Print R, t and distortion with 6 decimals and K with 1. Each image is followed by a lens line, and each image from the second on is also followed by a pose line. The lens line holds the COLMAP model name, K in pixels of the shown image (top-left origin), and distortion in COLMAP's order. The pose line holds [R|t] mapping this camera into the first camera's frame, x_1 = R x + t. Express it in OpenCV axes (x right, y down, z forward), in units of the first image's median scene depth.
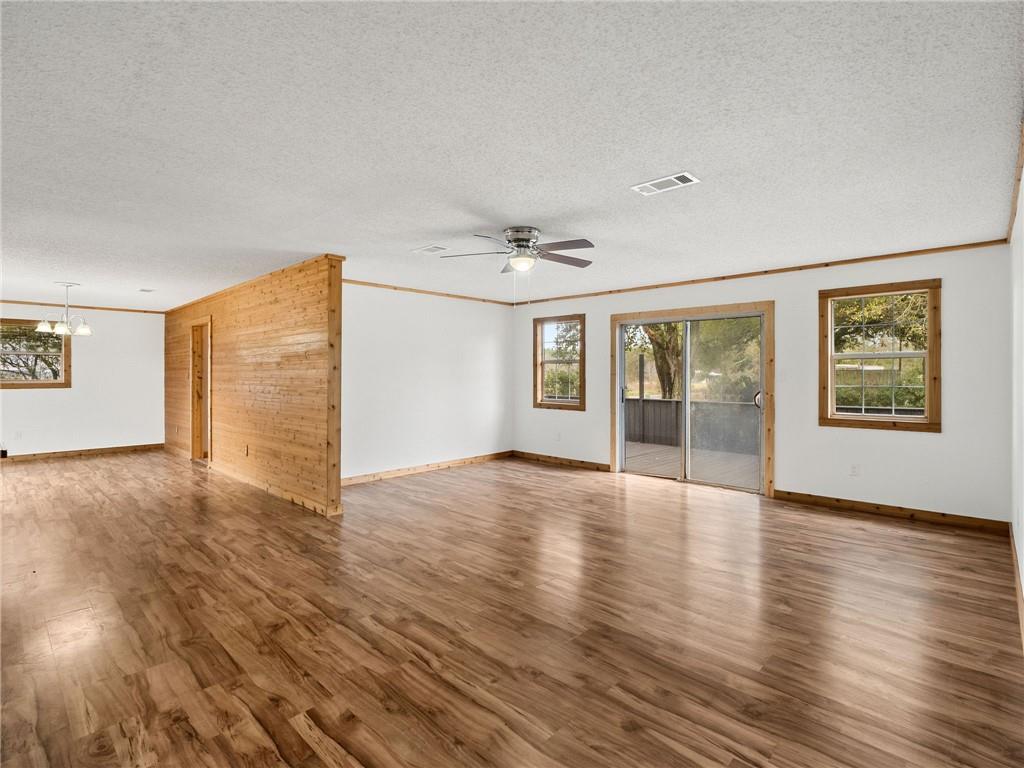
lens RADIAL K [[515.4, 0, 512.0], [0, 515.4, 384.0], [0, 0, 1]] dist [0.031084, -0.000502]
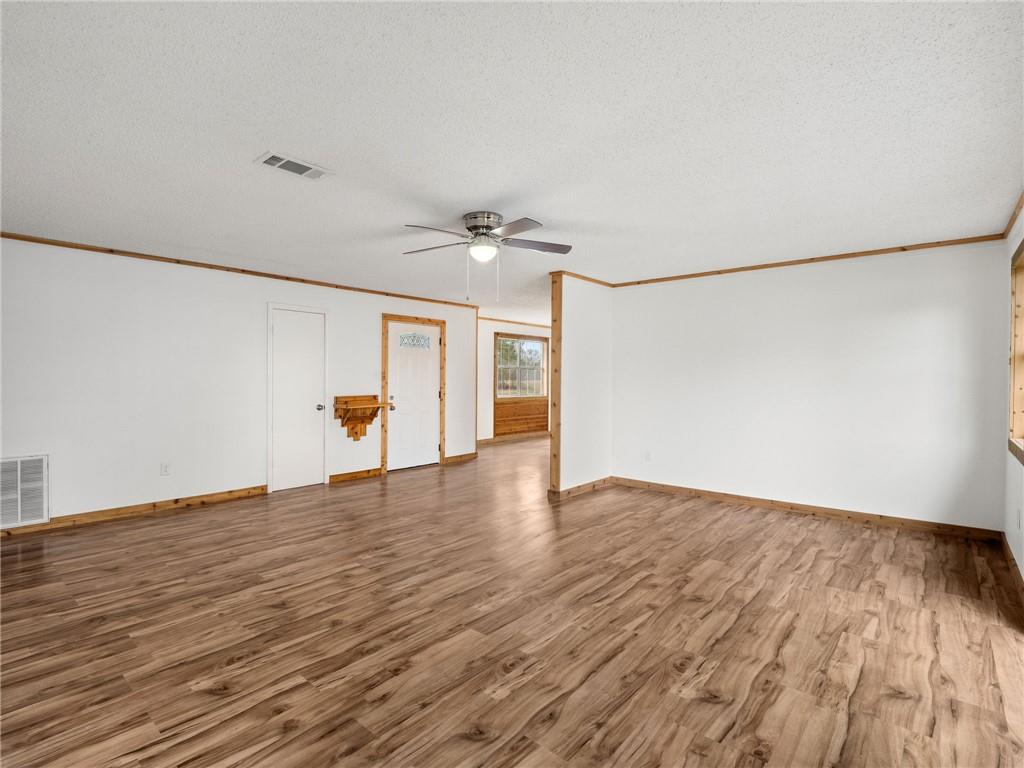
lens RADIAL K [[515.4, 0, 512.0], [0, 515.4, 384.0], [0, 0, 1]] dist [0.031084, -0.000502]
pose [[-0.008254, -0.000729, -0.999966, 1.362744], [-0.007333, 0.999973, -0.000668, -0.003299], [0.999939, 0.007327, -0.008259, 1.553464]]
